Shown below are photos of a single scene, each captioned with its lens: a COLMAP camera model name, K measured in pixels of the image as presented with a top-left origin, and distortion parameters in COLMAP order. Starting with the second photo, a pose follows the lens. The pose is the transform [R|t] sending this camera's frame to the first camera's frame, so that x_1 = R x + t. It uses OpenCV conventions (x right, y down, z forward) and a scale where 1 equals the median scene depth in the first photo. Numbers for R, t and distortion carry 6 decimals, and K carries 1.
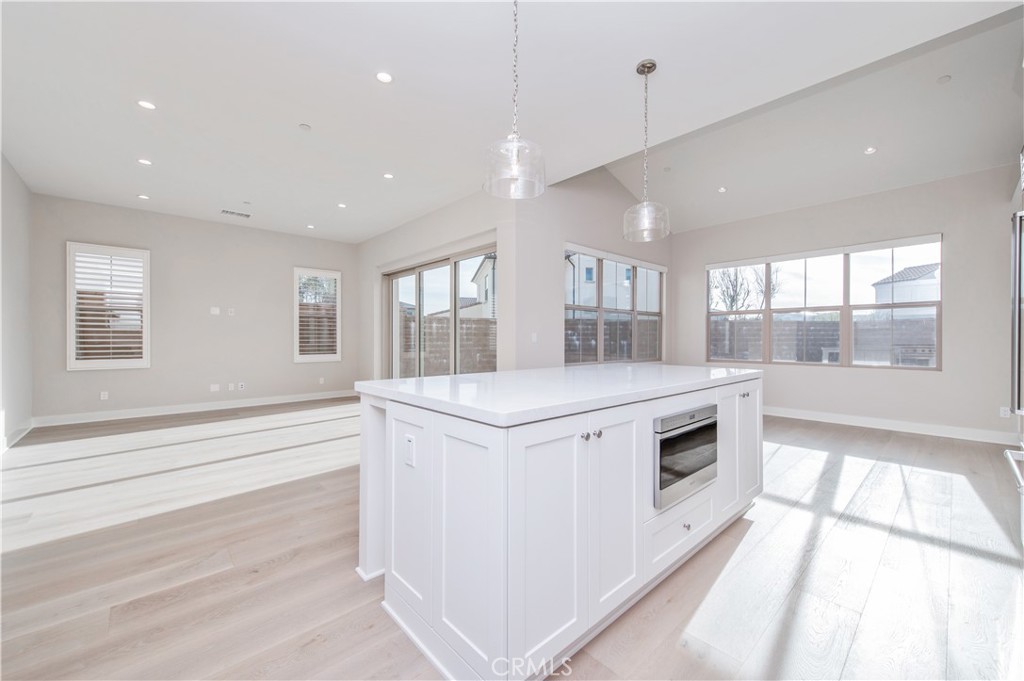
lens RADIAL K [[401.0, 0, 512.0], [0, 401.0, 340.5], [0, 0, 1]] dist [0.015090, -0.000514]
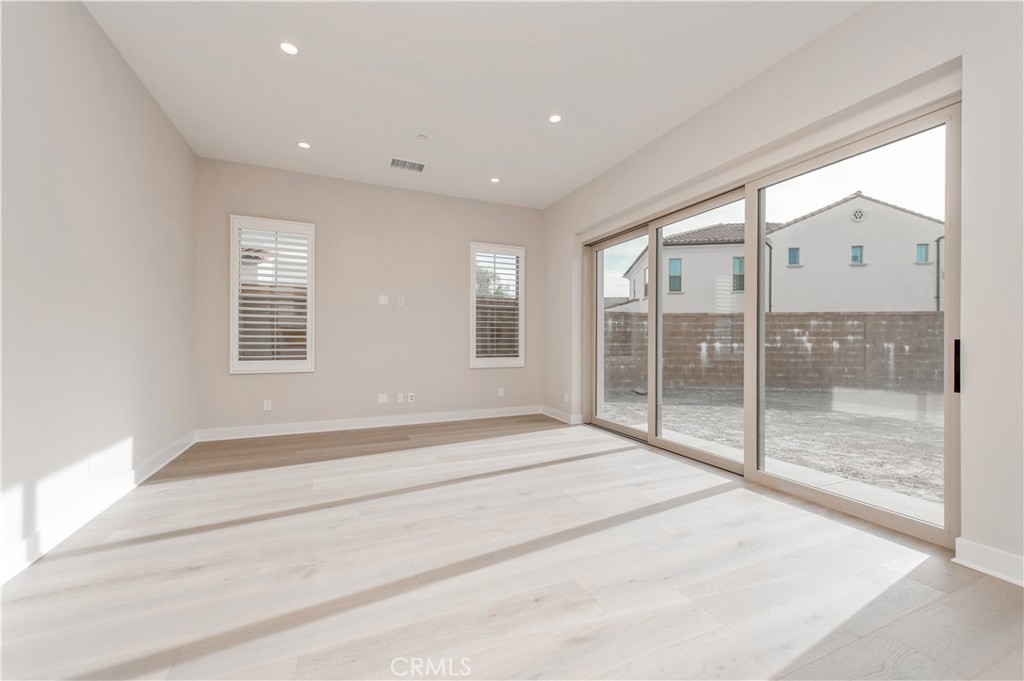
lens RADIAL K [[401.0, 0, 512.0], [0, 401.0, 340.5], [0, 0, 1]] dist [0.015090, -0.000514]
pose [[0.947043, 0.003071, -0.321091, -0.209953], [-0.005109, 0.999972, -0.005507, 0.006854], [0.321065, 0.006856, 0.947032, 0.290806]]
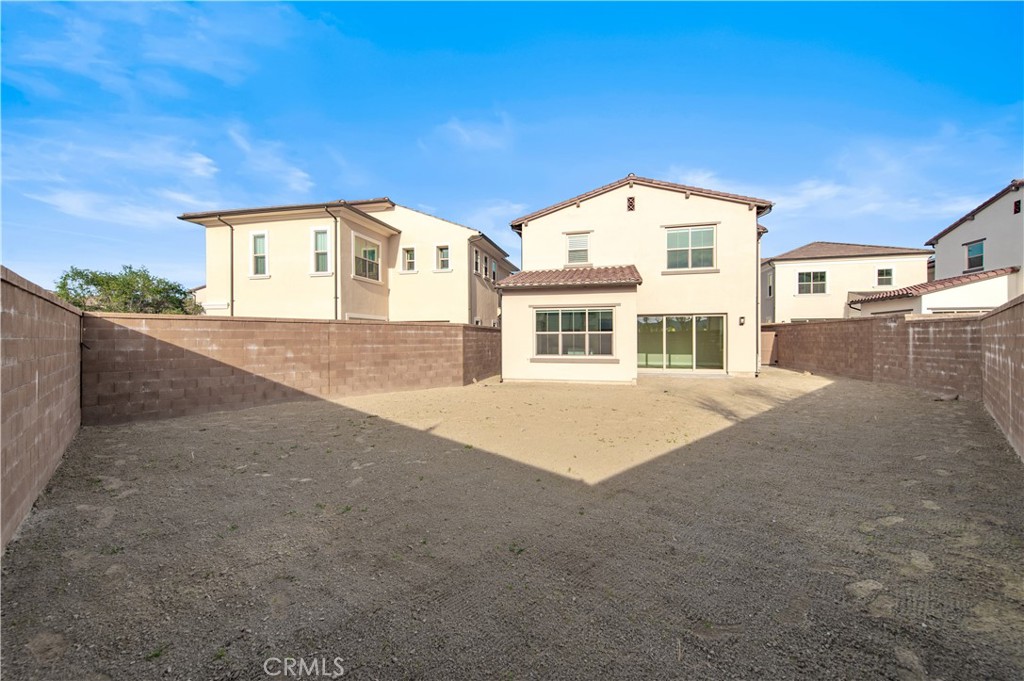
lens RADIAL K [[401.0, 0, 512.0], [0, 401.0, 340.5], [0, 0, 1]] dist [0.015090, -0.000514]
pose [[-0.830533, 0.004102, -0.556955, 1.814686], [0.000083, 0.999974, 0.007240, -0.036715], [0.556970, 0.005967, -0.830511, 2.130196]]
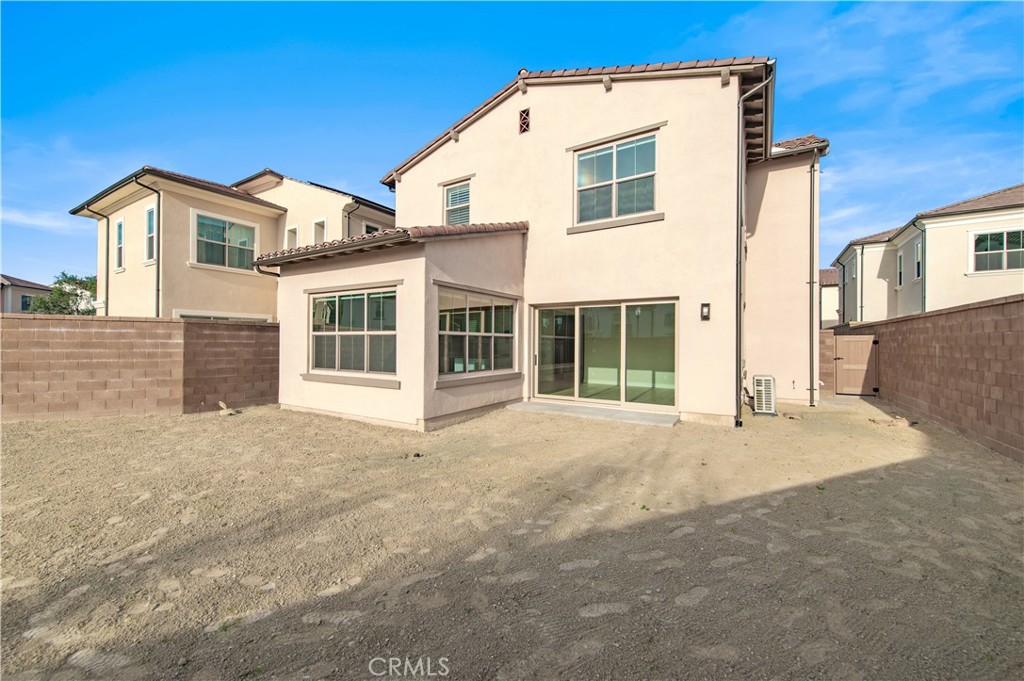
lens RADIAL K [[401.0, 0, 512.0], [0, 401.0, 340.5], [0, 0, 1]] dist [0.015090, -0.000514]
pose [[-0.962582, -0.010086, -0.270801, 0.425722], [-0.009279, 0.999948, -0.004262, -0.038364], [0.270830, -0.001590, -0.962626, 1.925086]]
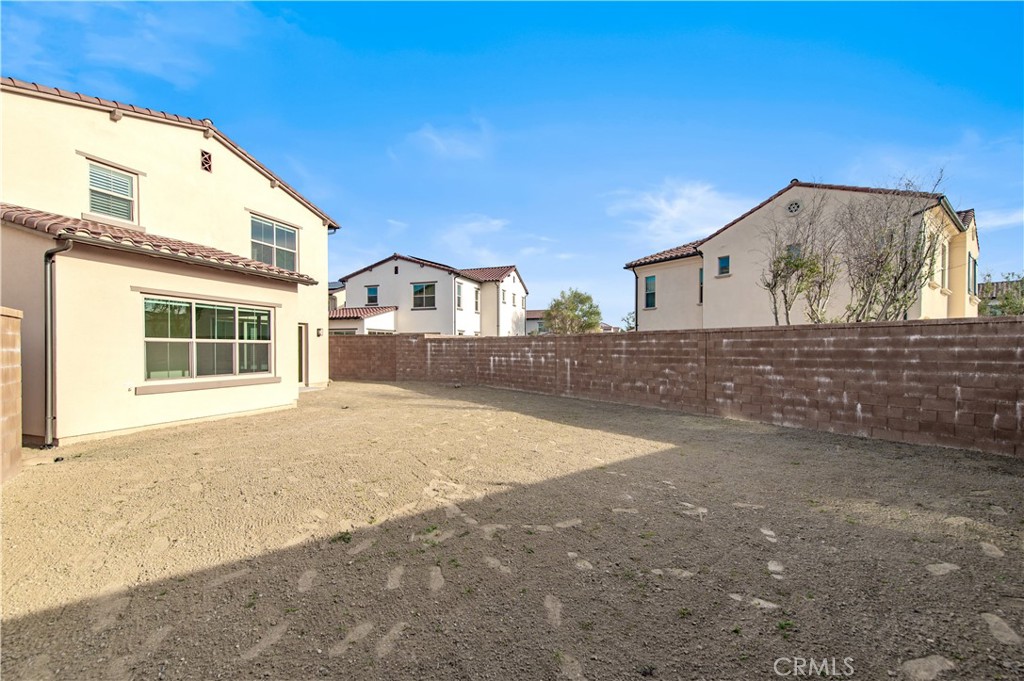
lens RADIAL K [[406.0, 0, 510.5], [0, 406.0, 352.1], [0, 0, 1]] dist [0.015006, -0.000079]
pose [[0.458555, 0.007560, -0.888634, 2.023709], [-0.004258, 0.999971, 0.006310, -0.037237], [0.888656, 0.000890, 0.458574, 0.972424]]
